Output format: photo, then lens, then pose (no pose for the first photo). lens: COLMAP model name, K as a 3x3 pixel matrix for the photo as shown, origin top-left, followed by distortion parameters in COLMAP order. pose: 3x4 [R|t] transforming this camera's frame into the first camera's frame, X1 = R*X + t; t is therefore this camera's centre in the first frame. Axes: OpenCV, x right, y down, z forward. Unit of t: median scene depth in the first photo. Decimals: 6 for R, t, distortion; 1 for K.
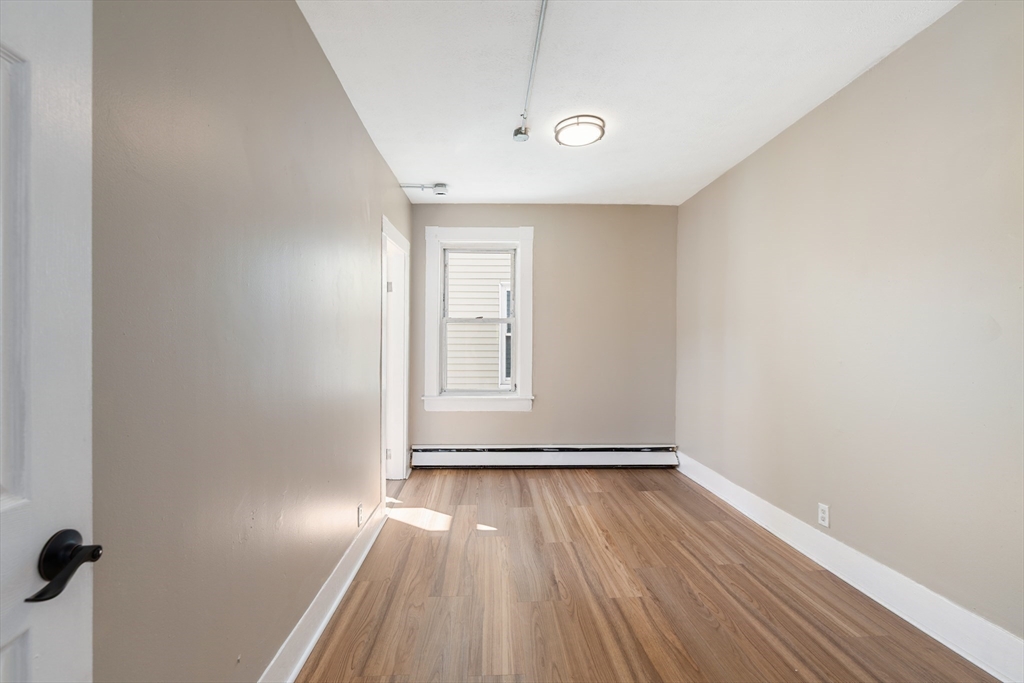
lens RADIAL K [[437.2, 0, 504.5], [0, 437.2, 344.2], [0, 0, 1]] dist [-0.000229, 0.001146]
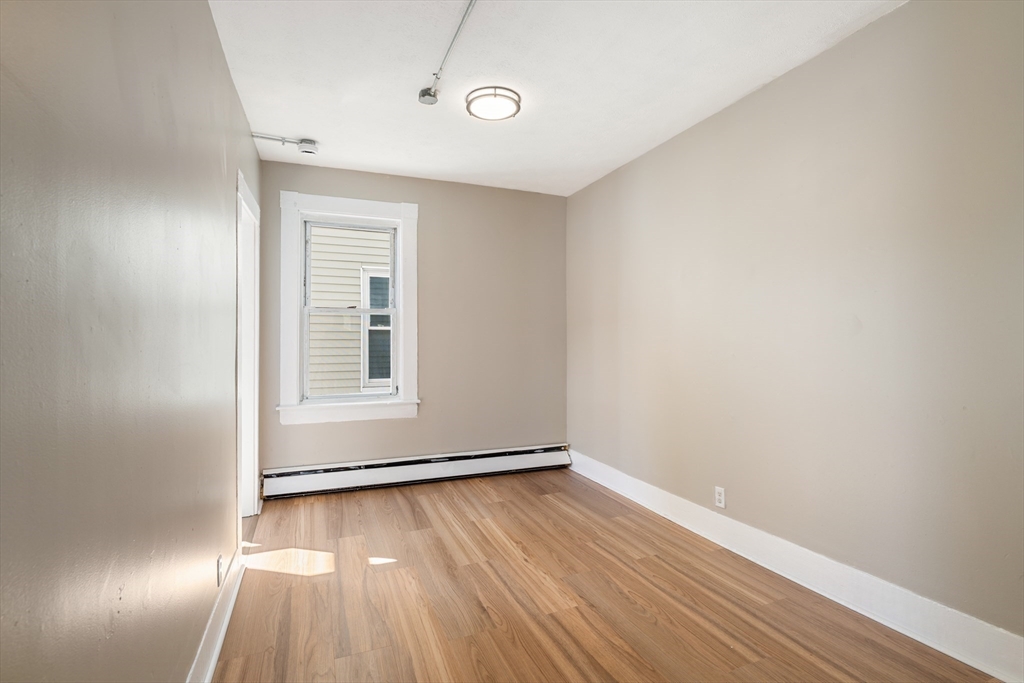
lens RADIAL K [[486.3, 0, 515.5], [0, 486.3, 335.9], [0, 0, 1]] dist [0.003737, -0.000454]
pose [[0.937179, -0.000233, 0.348848, -0.125409], [0.003230, 0.999963, -0.008011, 0.001829], [-0.348833, 0.008634, 0.937145, 0.040457]]
